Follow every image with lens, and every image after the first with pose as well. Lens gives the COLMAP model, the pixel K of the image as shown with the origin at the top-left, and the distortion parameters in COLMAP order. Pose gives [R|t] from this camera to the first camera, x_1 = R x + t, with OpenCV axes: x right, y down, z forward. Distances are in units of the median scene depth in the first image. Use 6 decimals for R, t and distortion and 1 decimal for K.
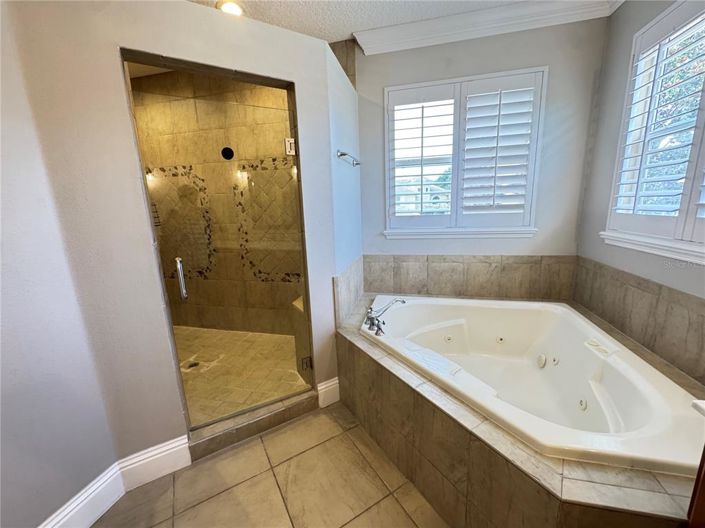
lens RADIAL K [[283.6, 0, 351.4], [0, 283.6, 262.7], [0, 0, 1]] dist [-0.000876, 0.000259]
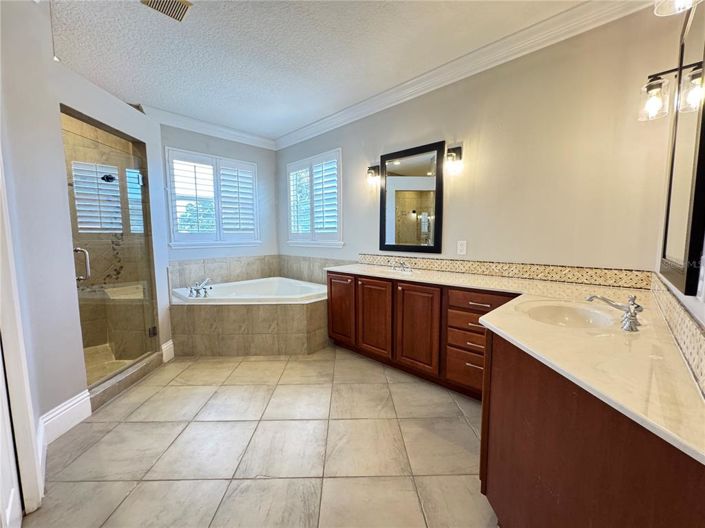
lens RADIAL K [[283.6, 0, 354.0], [0, 283.6, 258.3], [0, 0, 1]] dist [-0.000876, 0.000259]
pose [[0.497002, -0.037022, 0.866960, -0.724321], [0.160063, 0.985857, -0.049660, 0.195062], [-0.852859, 0.163449, 0.495898, -0.491100]]
